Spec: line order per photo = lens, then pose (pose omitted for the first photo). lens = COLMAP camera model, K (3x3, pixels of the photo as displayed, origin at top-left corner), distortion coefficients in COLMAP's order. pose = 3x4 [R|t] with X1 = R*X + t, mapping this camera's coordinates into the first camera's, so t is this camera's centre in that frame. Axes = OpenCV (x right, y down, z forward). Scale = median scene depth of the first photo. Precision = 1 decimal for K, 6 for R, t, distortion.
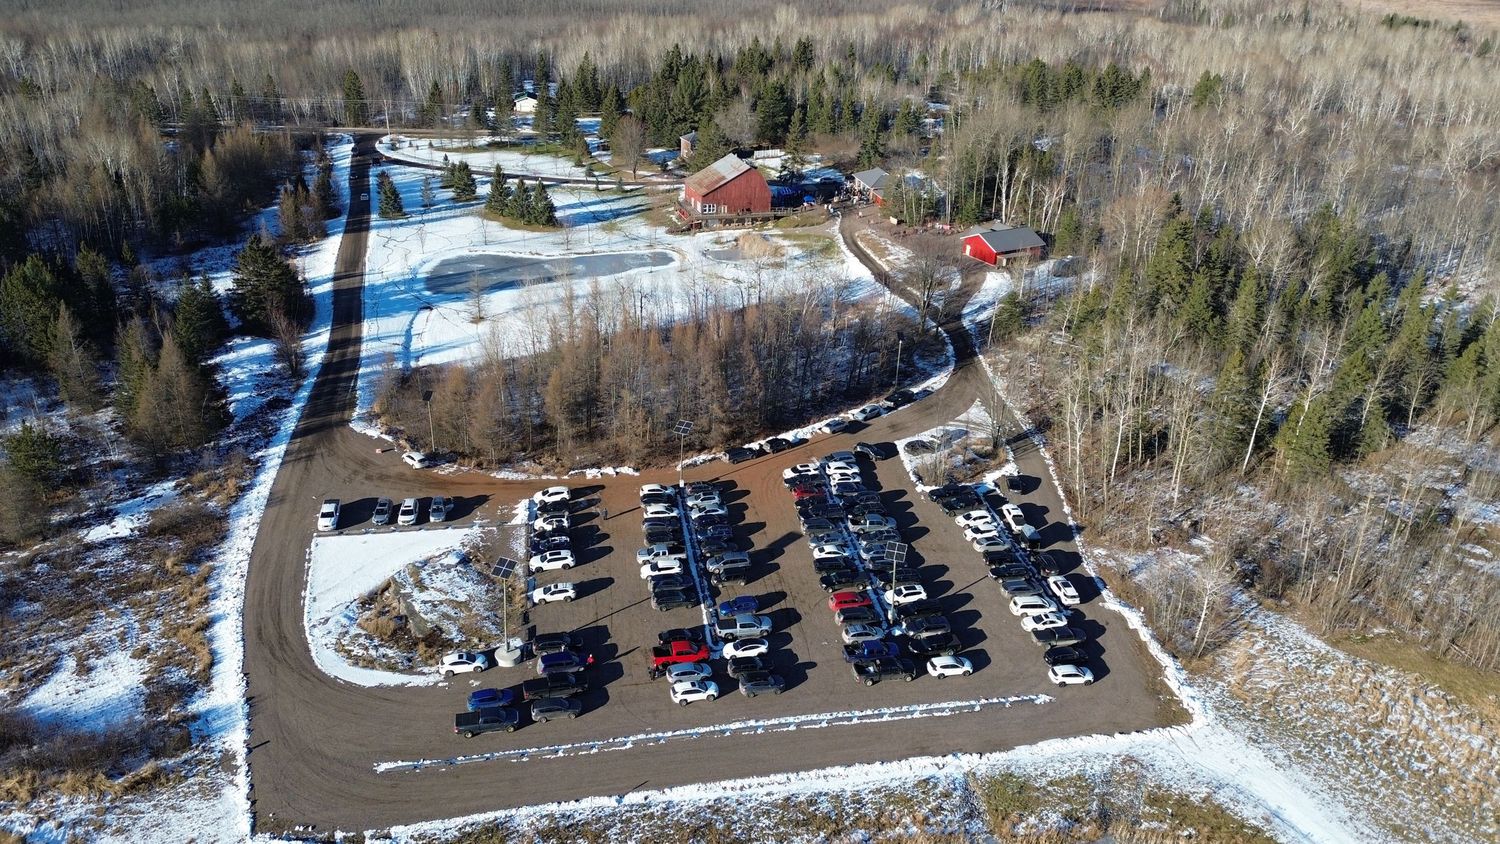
lens RADIAL K [[1134.7, 0, 750.0], [0, 1134.7, 422.0], [0, 0, 1]] dist [0.076827, -0.074530]
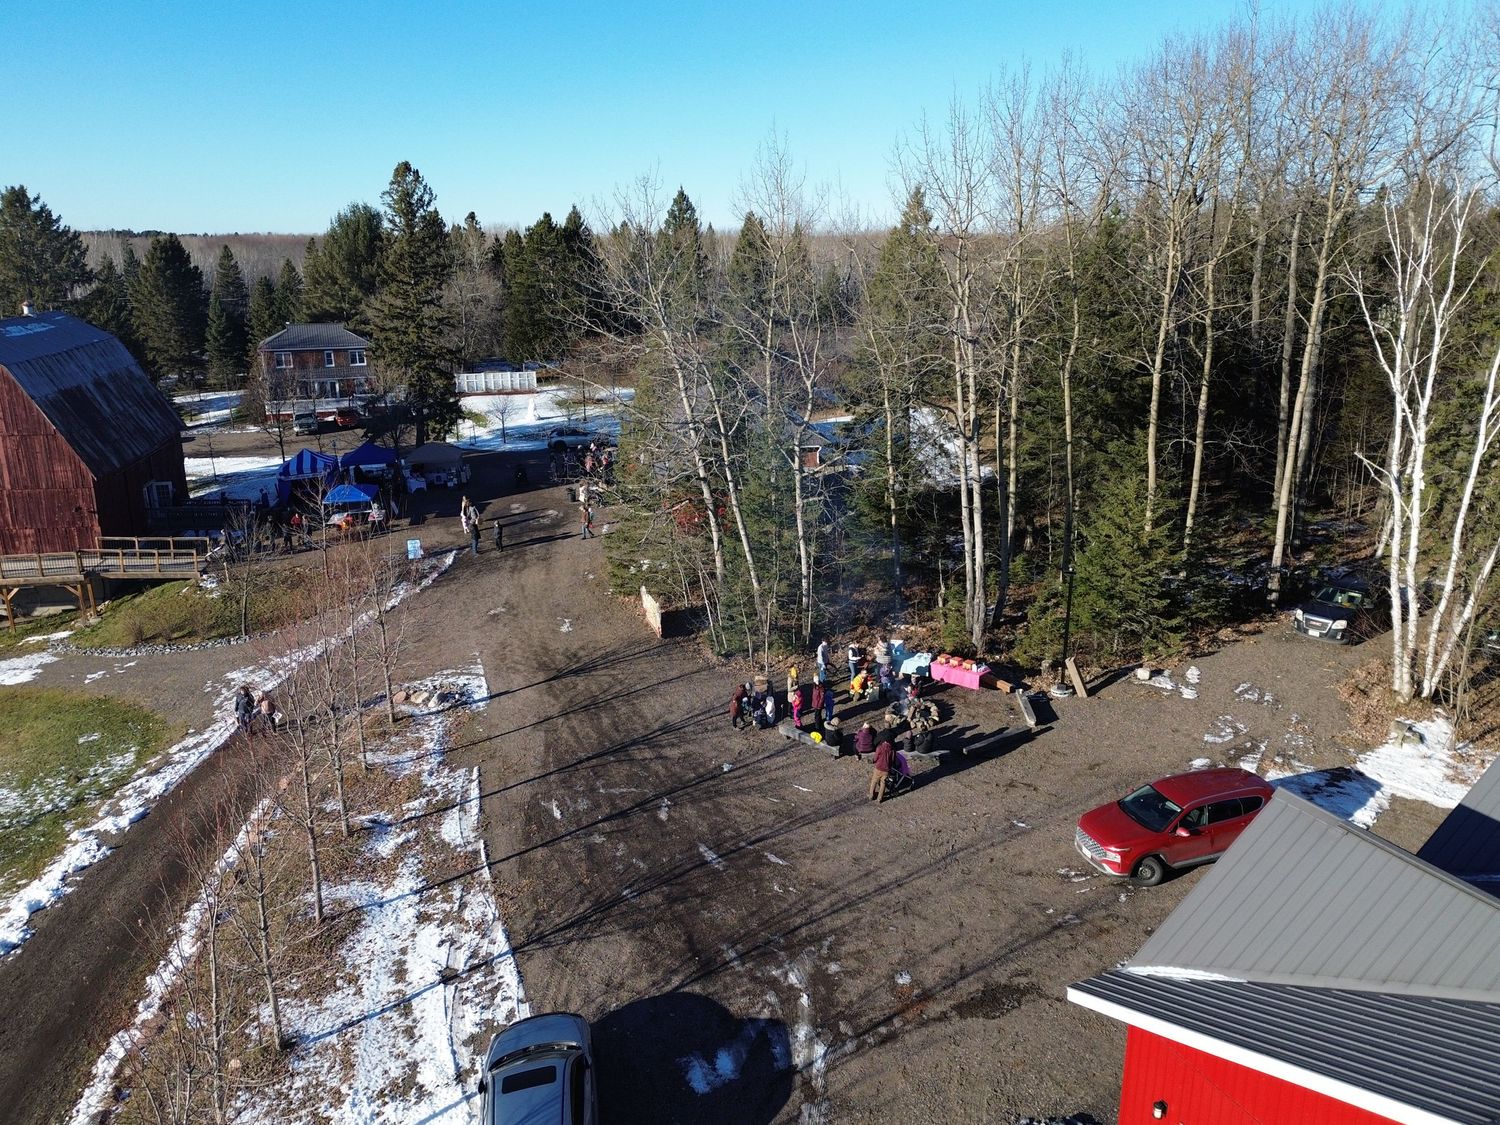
lens RADIAL K [[1080.8, 0, 750.0], [0, 1080.8, 562.5], [0, 0, 1]] dist [0.083850, -0.084665]
pose [[0.995252, -0.006862, -0.097092, 0.349290], [-0.008087, 0.988232, -0.152746, -0.358031], [0.096998, 0.152806, 0.983484, 1.890549]]
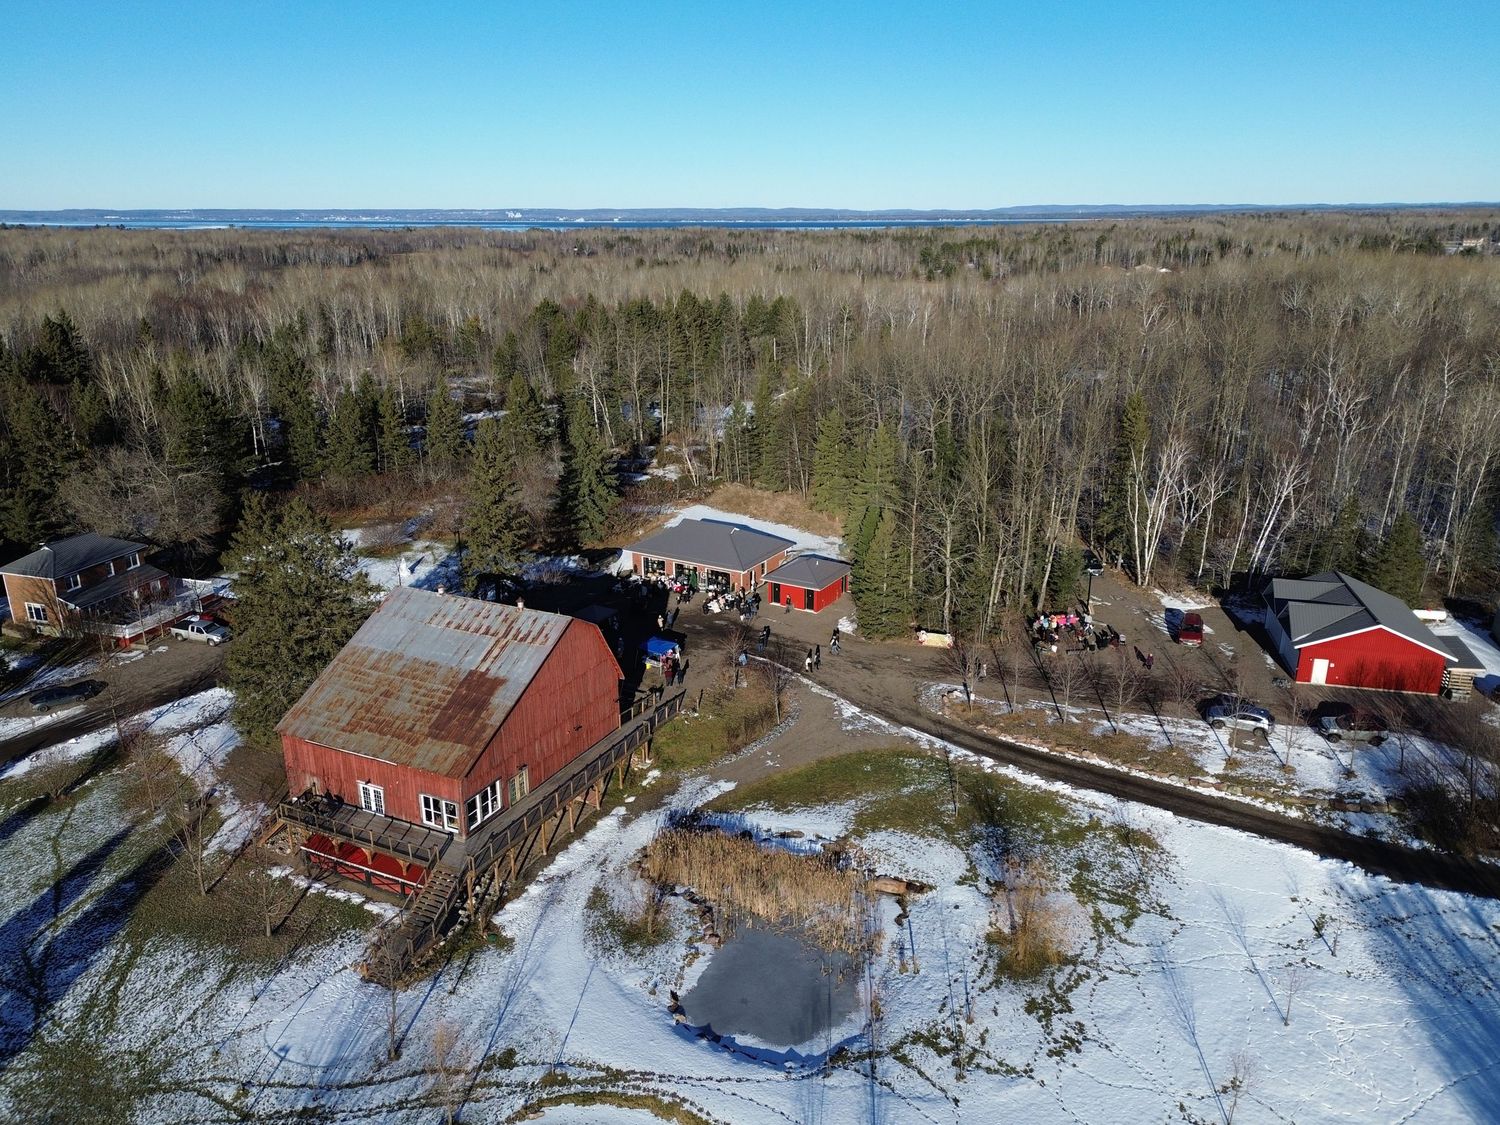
lens RADIAL K [[1063.7, 0, 750.0], [0, 1063.7, 562.5], [0, 0, 1]] dist [0.073168, -0.065623]
pose [[0.694696, -0.260113, 0.670626, -0.333878], [0.333171, 0.942644, 0.020490, -0.512929], [-0.637491, 0.209199, 0.741513, 1.724091]]
